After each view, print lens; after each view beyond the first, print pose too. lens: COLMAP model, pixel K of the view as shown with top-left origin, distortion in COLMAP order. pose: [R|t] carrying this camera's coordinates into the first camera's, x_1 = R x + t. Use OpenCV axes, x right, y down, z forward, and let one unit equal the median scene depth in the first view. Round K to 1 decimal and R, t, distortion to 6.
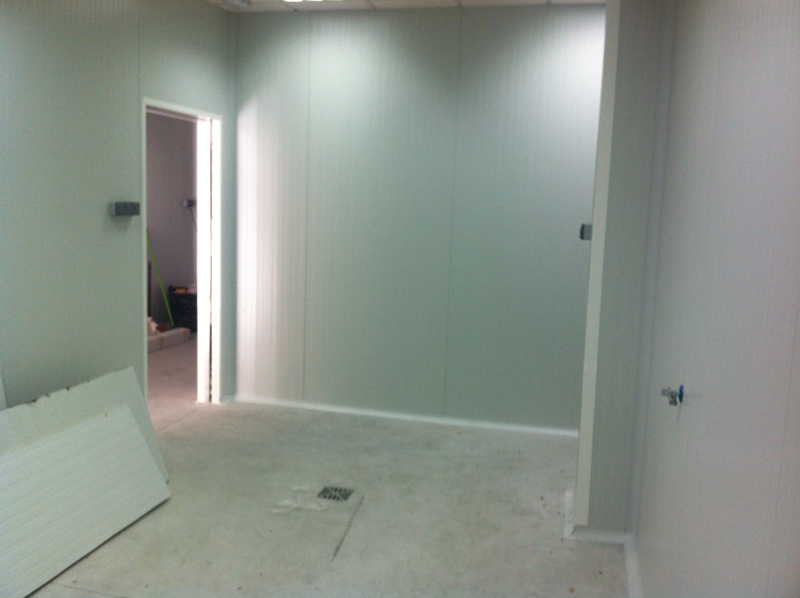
lens RADIAL K [[799.3, 0, 395.4], [0, 799.3, 300.8], [0, 0, 1]] dist [0.020312, 0.000000]
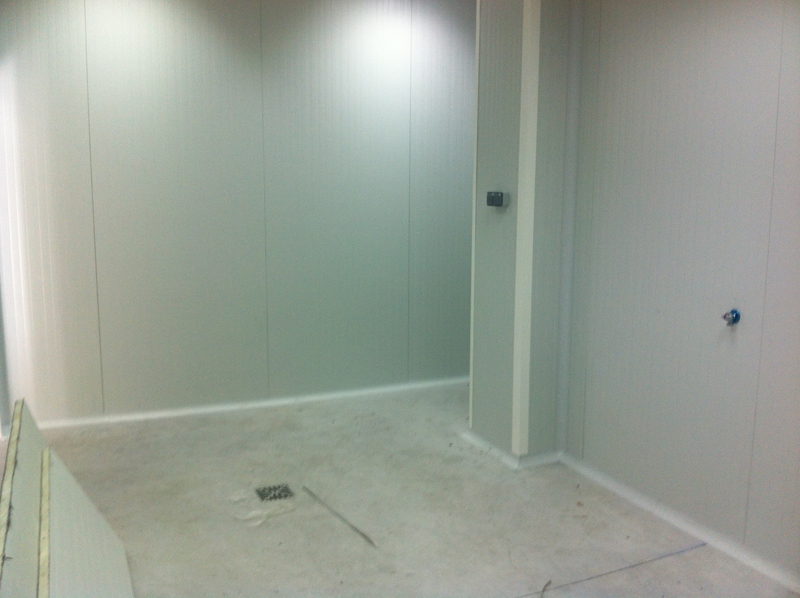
lens RADIAL K [[799.3, 0, 393.6], [0, 799.3, 296.0], [0, 0, 1]] dist [0.020312, 0.000000]
pose [[0.805406, -0.126865, 0.578987, -0.476851], [0.108586, 0.991875, 0.066285, -0.034544], [-0.582692, 0.009484, 0.812638, 0.155917]]
